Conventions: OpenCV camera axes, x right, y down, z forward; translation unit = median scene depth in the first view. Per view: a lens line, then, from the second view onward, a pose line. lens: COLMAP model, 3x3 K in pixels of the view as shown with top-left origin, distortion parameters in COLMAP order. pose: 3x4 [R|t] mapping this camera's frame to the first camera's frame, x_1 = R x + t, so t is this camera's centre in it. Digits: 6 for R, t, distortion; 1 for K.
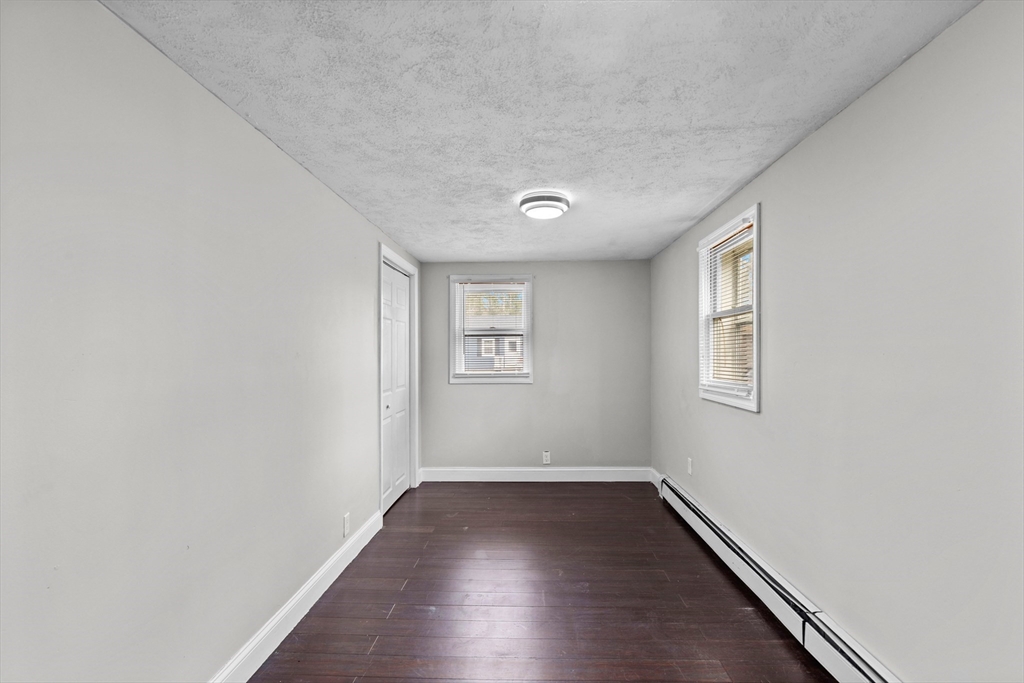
lens RADIAL K [[468.9, 0, 513.4], [0, 468.9, 344.0], [0, 0, 1]] dist [0.009619, -0.000450]
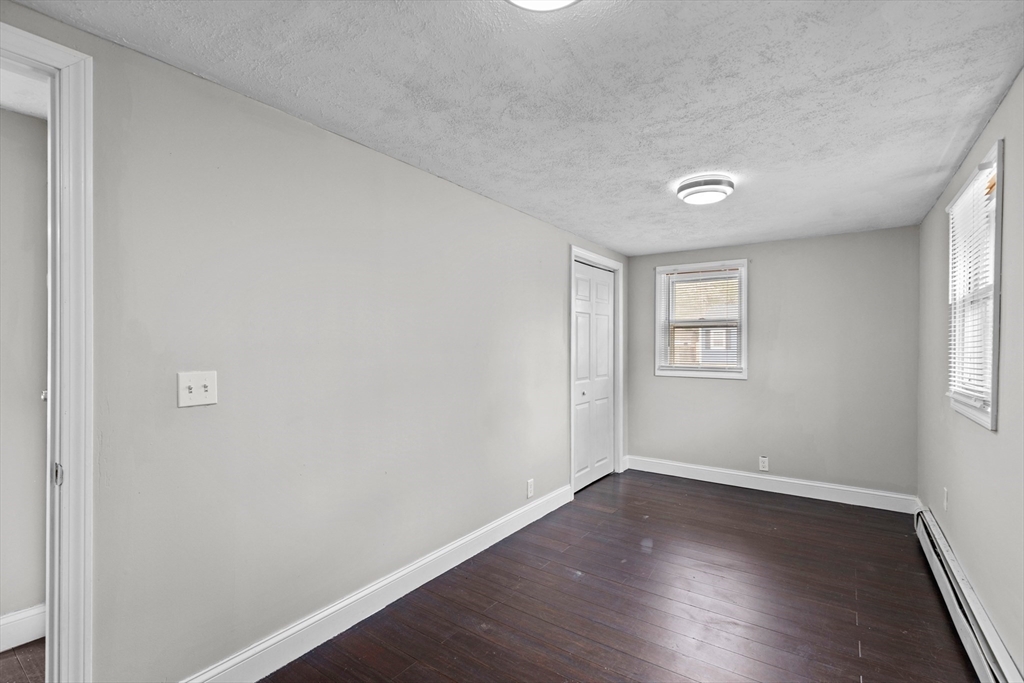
lens RADIAL K [[468.9, 0, 508.5], [0, 468.9, 342.8], [0, 0, 1]] dist [0.009619, -0.000450]
pose [[0.836692, 0.007534, -0.547622, 0.196730], [0.000831, 0.999887, 0.015026, -0.001079], [0.547674, -0.013028, 0.836591, -0.012002]]
